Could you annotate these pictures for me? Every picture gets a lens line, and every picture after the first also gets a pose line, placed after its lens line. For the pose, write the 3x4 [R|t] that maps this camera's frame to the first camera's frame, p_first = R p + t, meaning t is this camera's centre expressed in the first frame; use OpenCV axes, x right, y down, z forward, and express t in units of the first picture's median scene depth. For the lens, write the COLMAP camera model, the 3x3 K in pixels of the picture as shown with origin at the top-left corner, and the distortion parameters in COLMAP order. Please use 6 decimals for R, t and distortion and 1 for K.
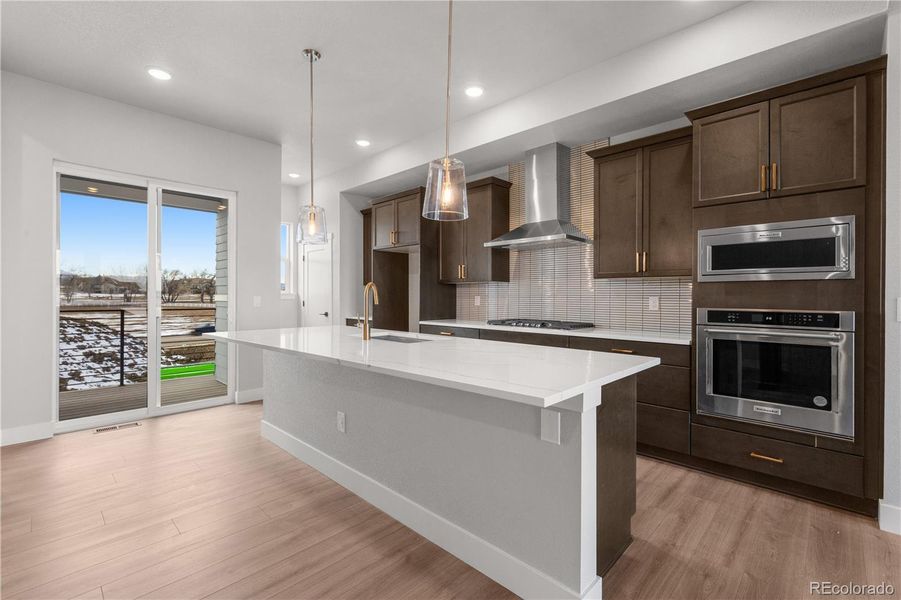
lens RADIAL K [[401.0, 0, 450.1], [0, 401.0, 297.1], [0, 0, 1]] dist [-0.001829, -0.001889]
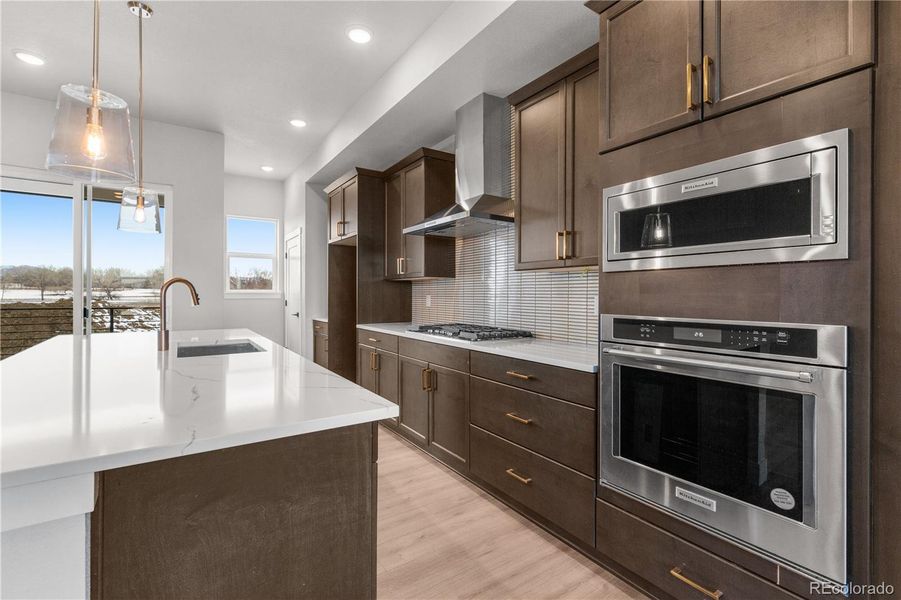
lens RADIAL K [[401.0, 0, 460.0], [0, 401.0, 295.3], [0, 0, 1]] dist [-0.001829, -0.001889]
pose [[0.977277, 0.002070, -0.211956, 0.543995], [-0.003169, 0.999983, -0.004848, 0.002047], [0.211943, 0.005410, 0.977267, 0.353378]]
